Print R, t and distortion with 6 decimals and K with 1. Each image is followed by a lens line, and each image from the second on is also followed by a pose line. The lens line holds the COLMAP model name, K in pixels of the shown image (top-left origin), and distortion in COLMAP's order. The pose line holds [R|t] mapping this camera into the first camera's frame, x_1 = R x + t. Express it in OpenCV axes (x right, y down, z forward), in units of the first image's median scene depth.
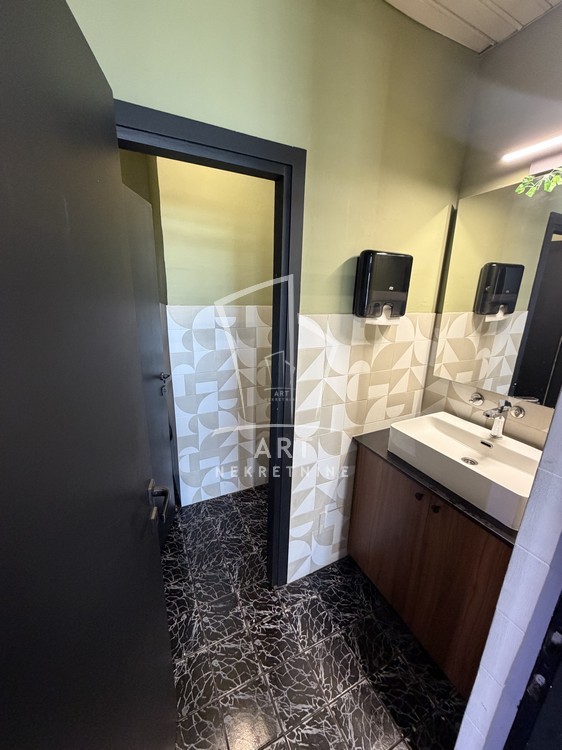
lens RADIAL K [[297.3, 0, 283.9], [0, 297.3, 374.1], [0, 0, 1]] dist [-0.000778, -0.000197]
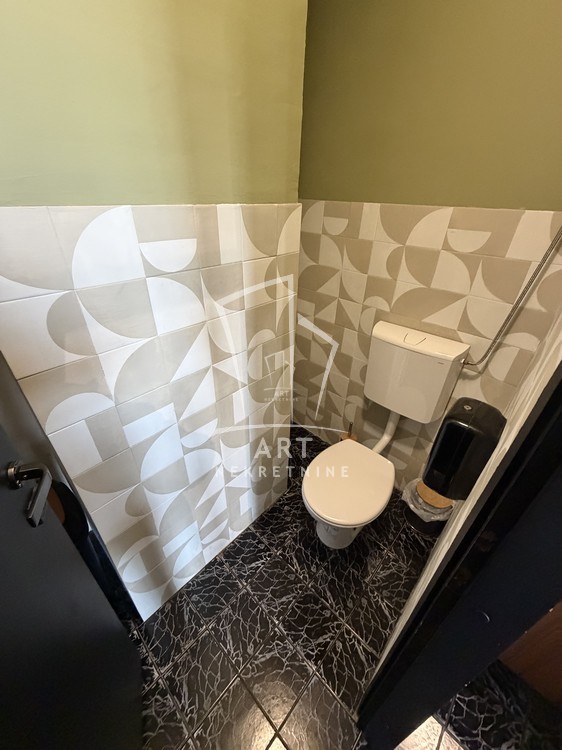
lens RADIAL K [[297.3, 0, 282.1], [0, 297.3, 370.1], [0, 0, 1]] dist [-0.000778, -0.000197]
pose [[0.938618, -0.182864, 0.292500, -0.225653], [0.095245, 0.952351, 0.289750, -0.152128], [-0.331548, -0.244106, 0.911311, 0.664006]]
